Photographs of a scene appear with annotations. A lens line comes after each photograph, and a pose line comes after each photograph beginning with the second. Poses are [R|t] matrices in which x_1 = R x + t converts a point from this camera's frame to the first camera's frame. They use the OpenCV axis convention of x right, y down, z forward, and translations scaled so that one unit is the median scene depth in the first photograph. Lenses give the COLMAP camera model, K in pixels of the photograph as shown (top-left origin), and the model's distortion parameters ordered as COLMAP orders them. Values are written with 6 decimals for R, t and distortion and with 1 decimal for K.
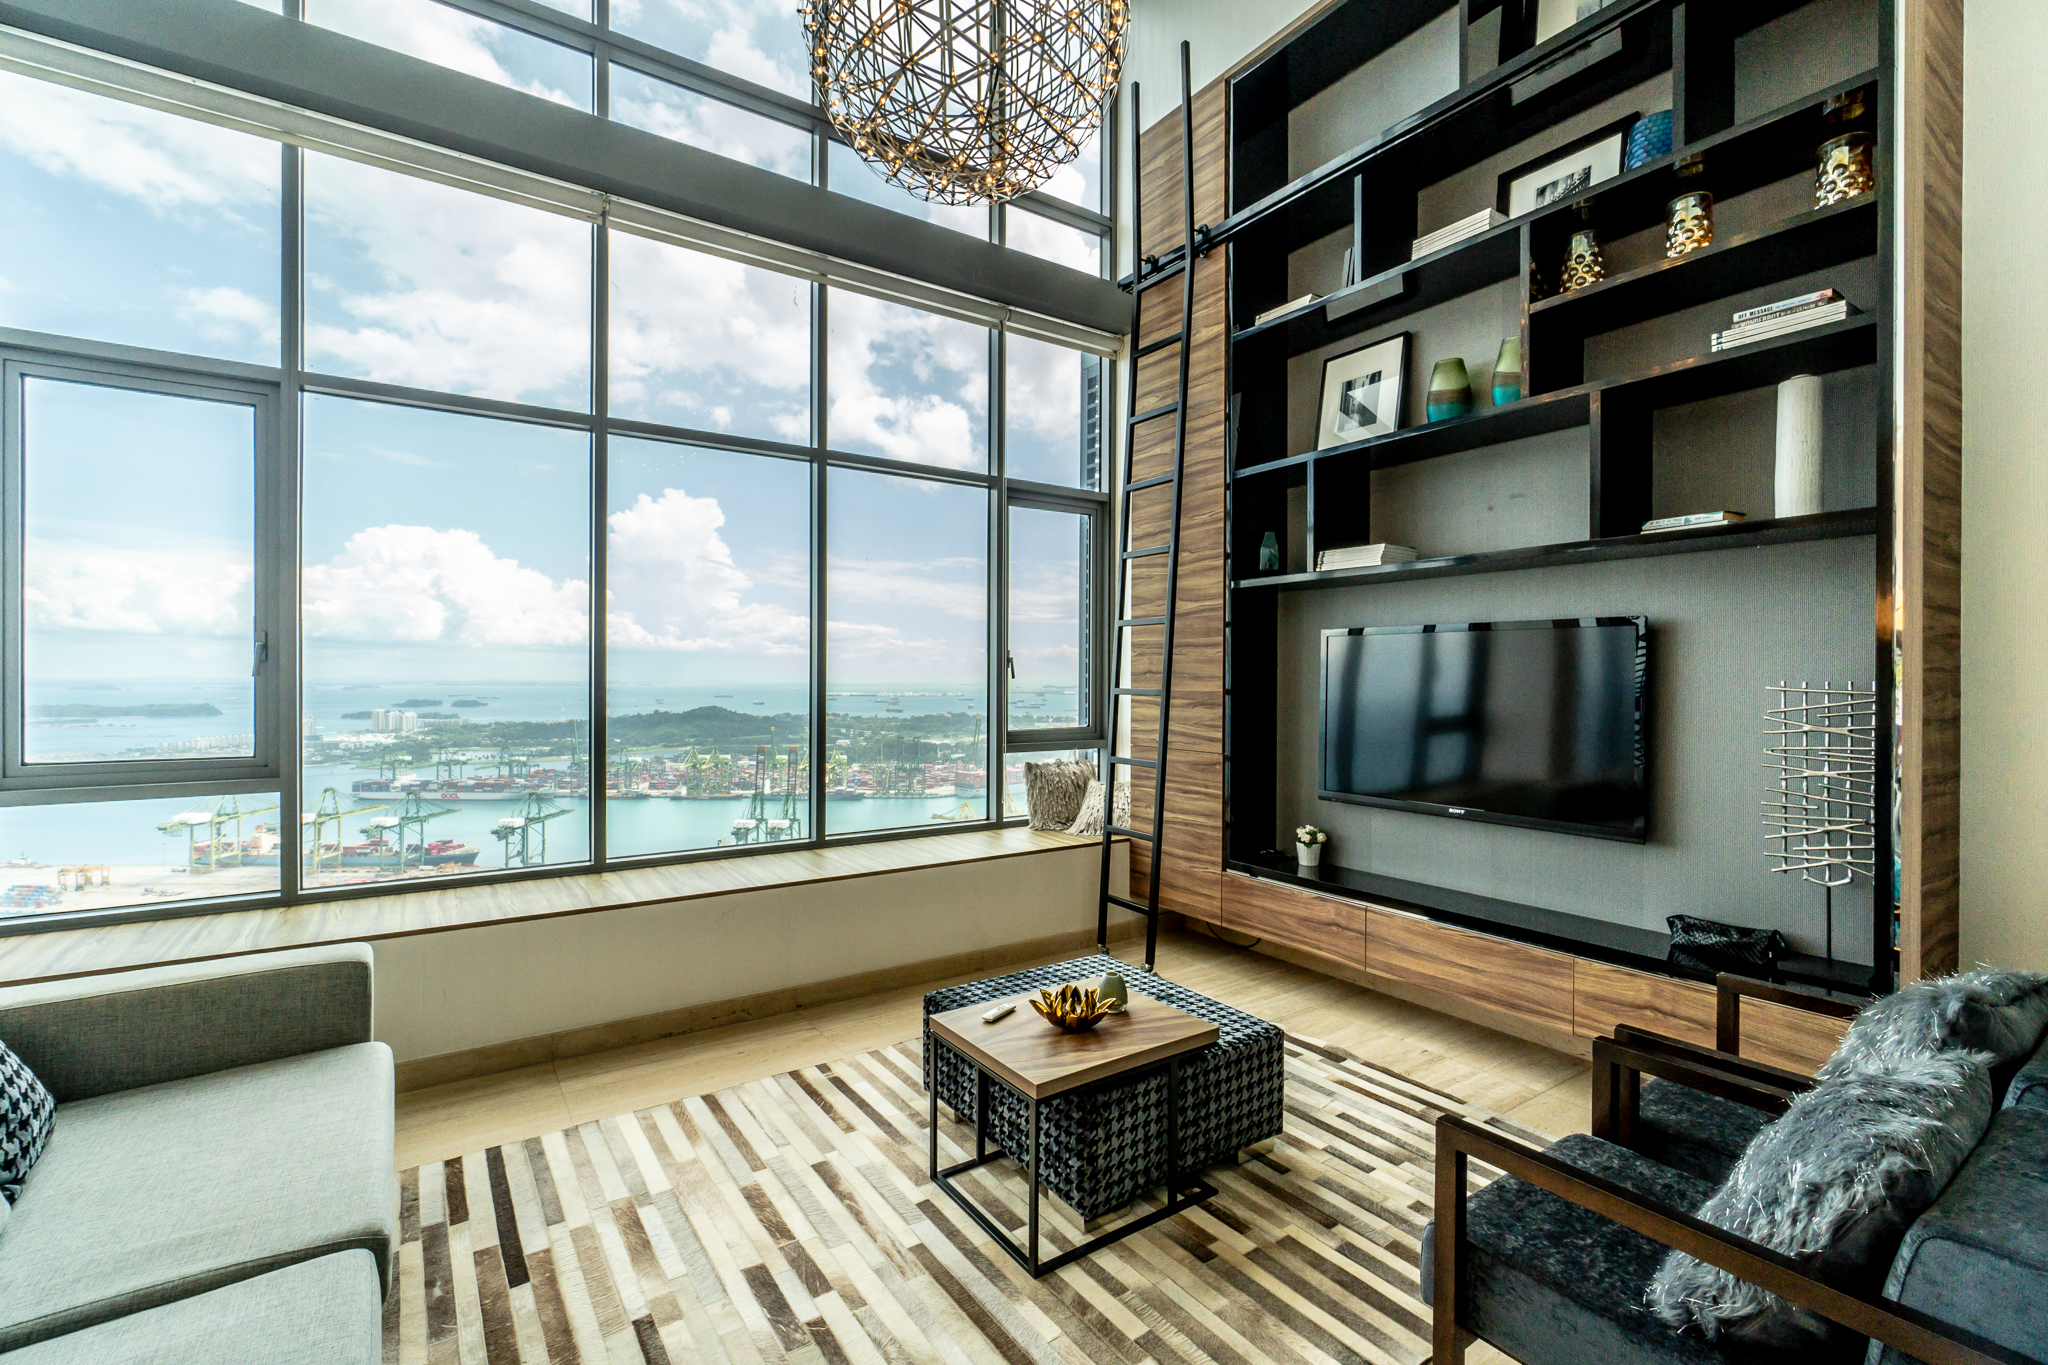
lens RADIAL K [[889.0, 0, 1021.9], [0, 889.0, 681.9], [0, 0, 1]] dist [-0.009086, 0.000111]
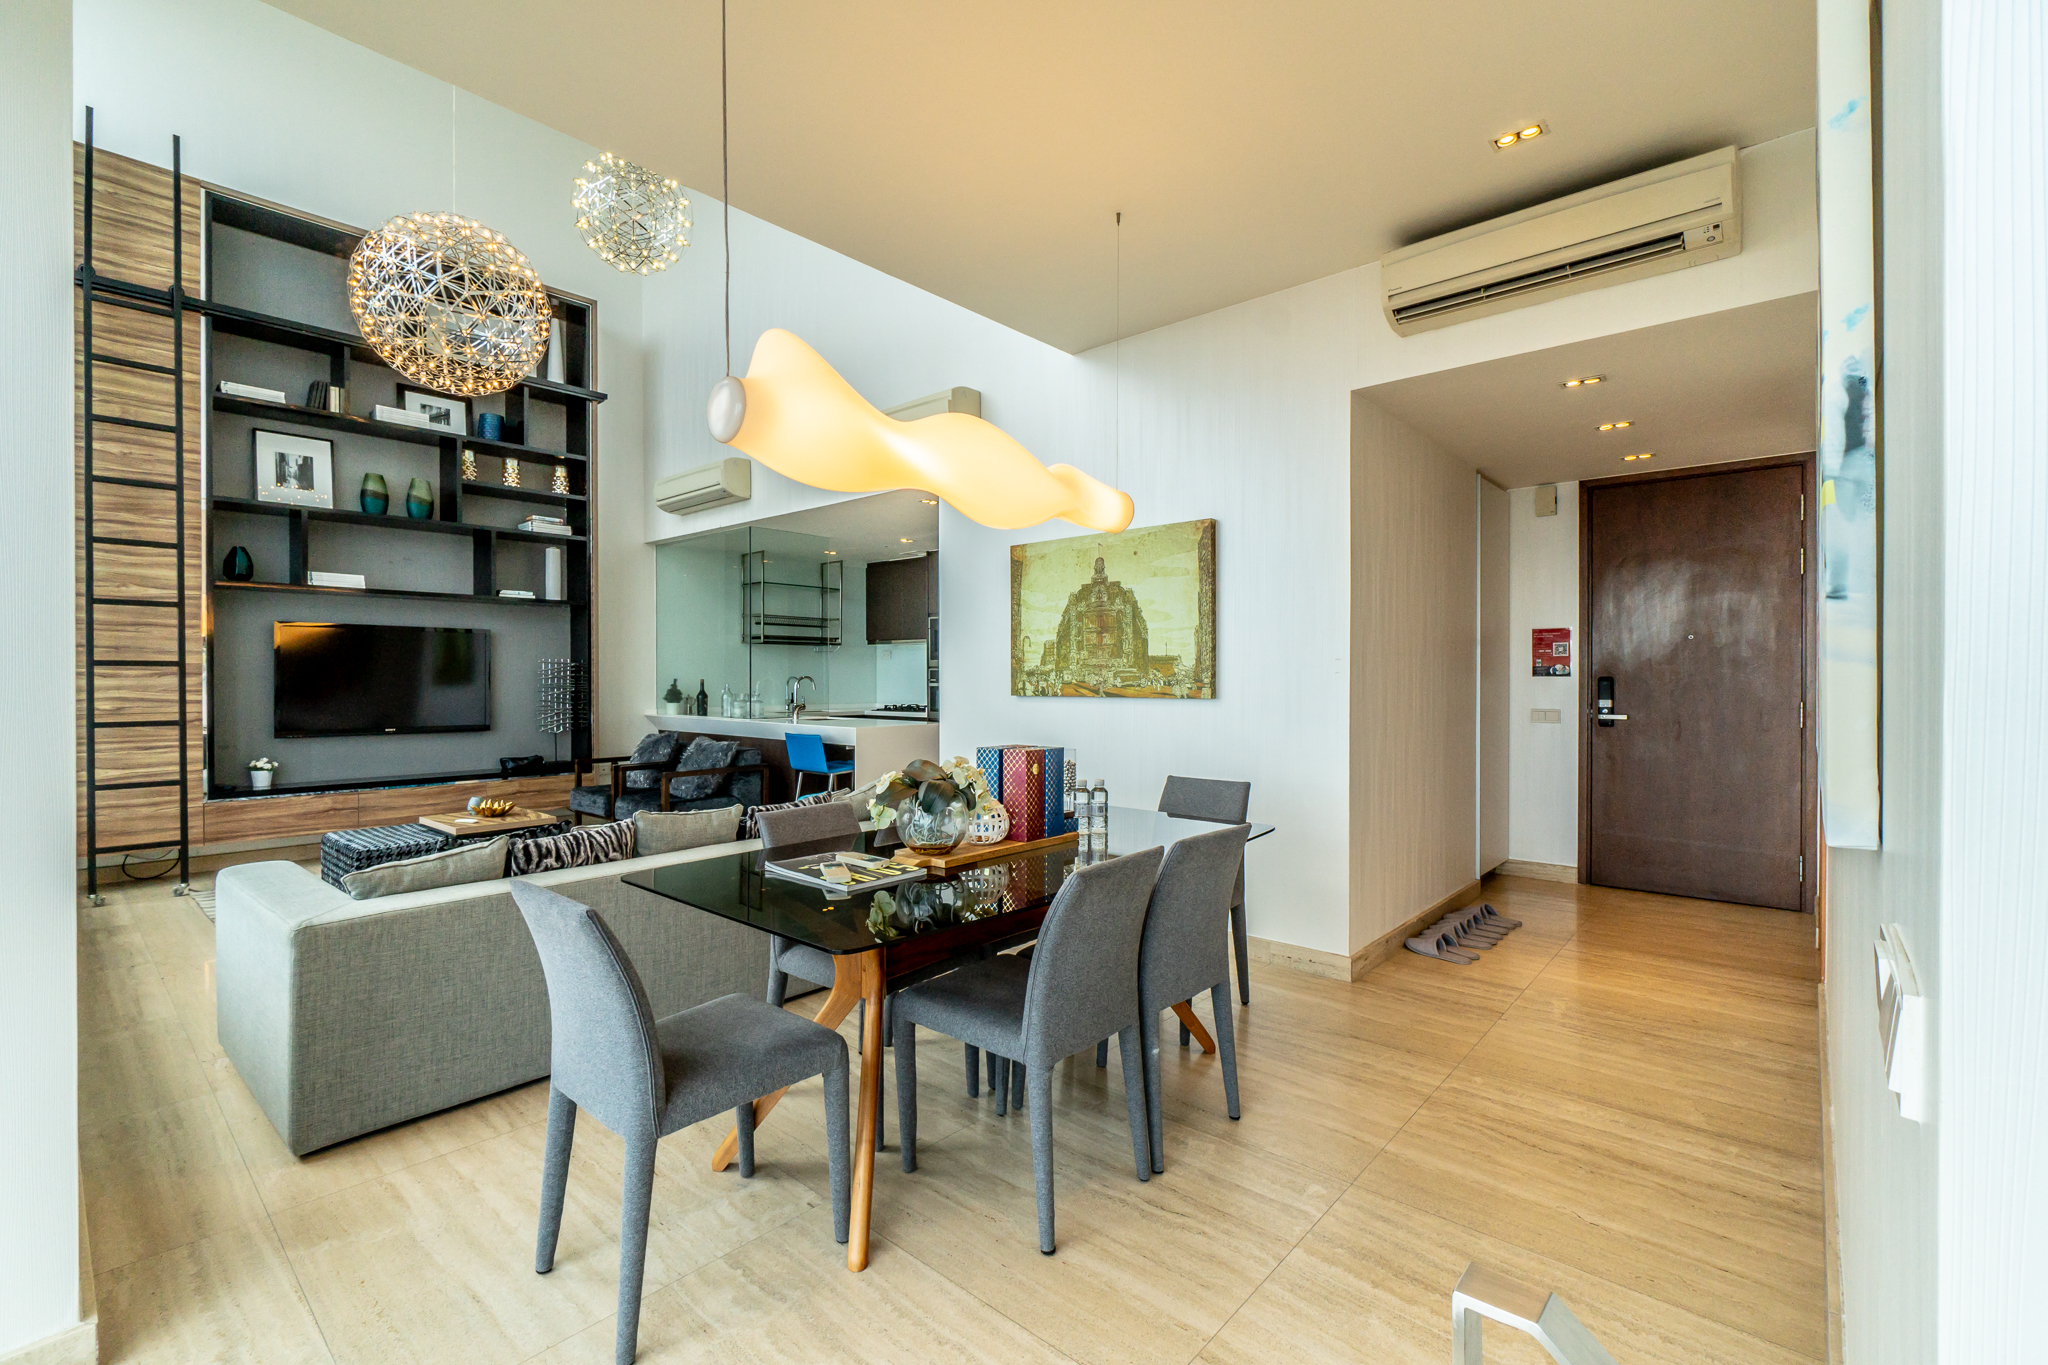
lens RADIAL K [[889.0, 0, 1022.3], [0, 889.0, 682.9], [0, 0, 1]] dist [-0.009086, 0.000111]
pose [[-0.264197, -0.006658, 0.964446, -1.956622], [0.005364, 0.999951, 0.008373, 0.051881], [-0.964454, 0.007385, -0.264149, 0.294821]]
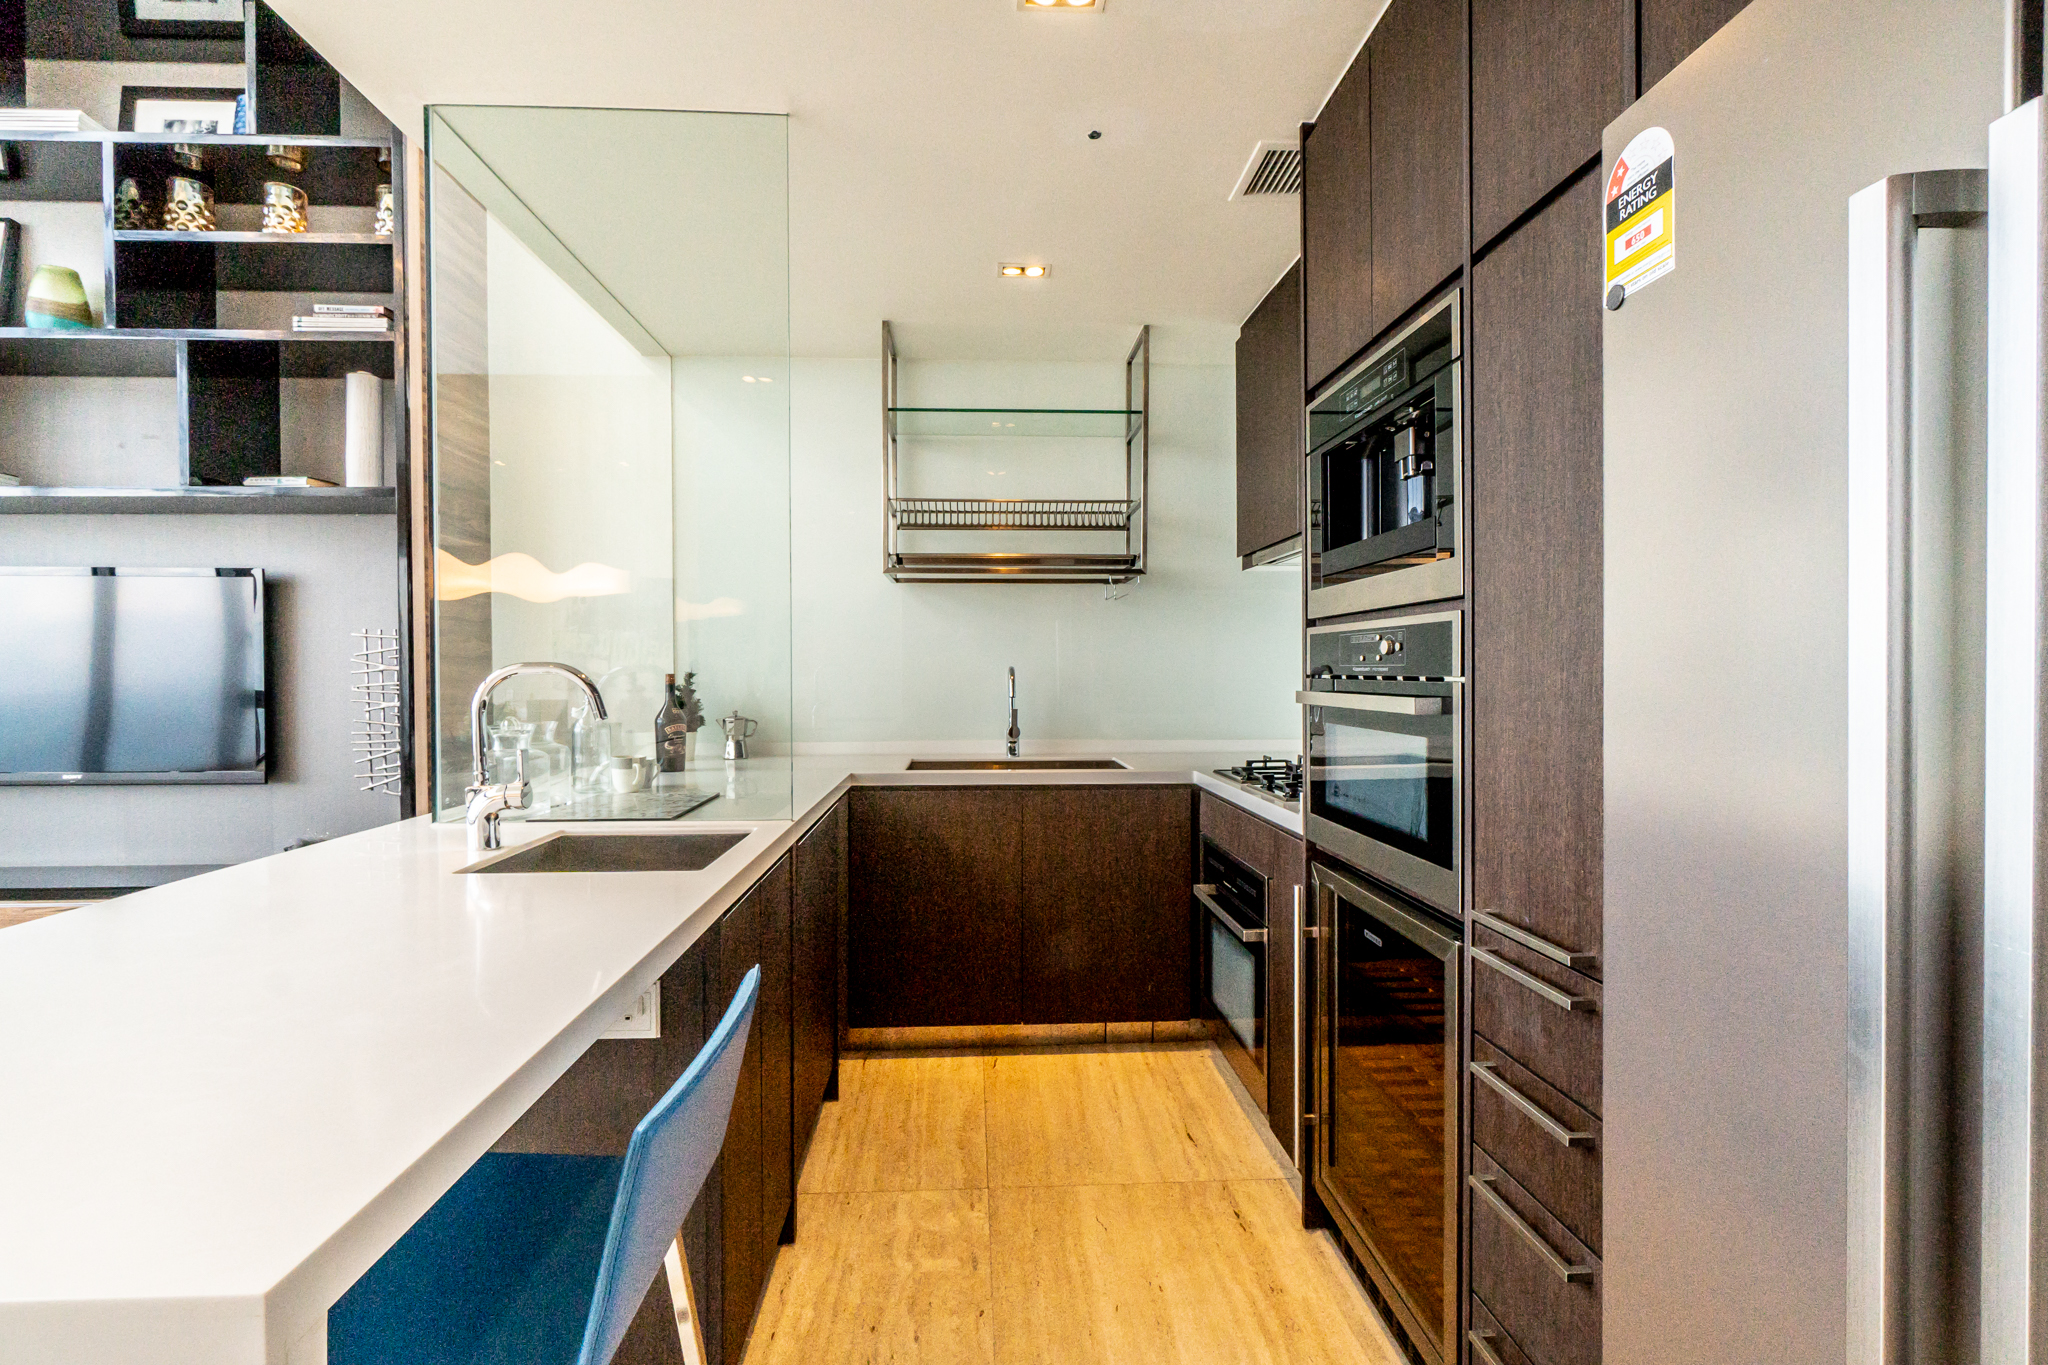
lens RADIAL K [[889.0, 0, 1018.9], [0, 889.0, 684.6], [0, 0, 1]] dist [-0.009086, 0.000111]
pose [[0.510986, -0.016123, 0.859438, 0.271733], [0.008125, 0.999870, 0.013926, 0.060940], [-0.859551, -0.000133, 0.511050, -0.342949]]
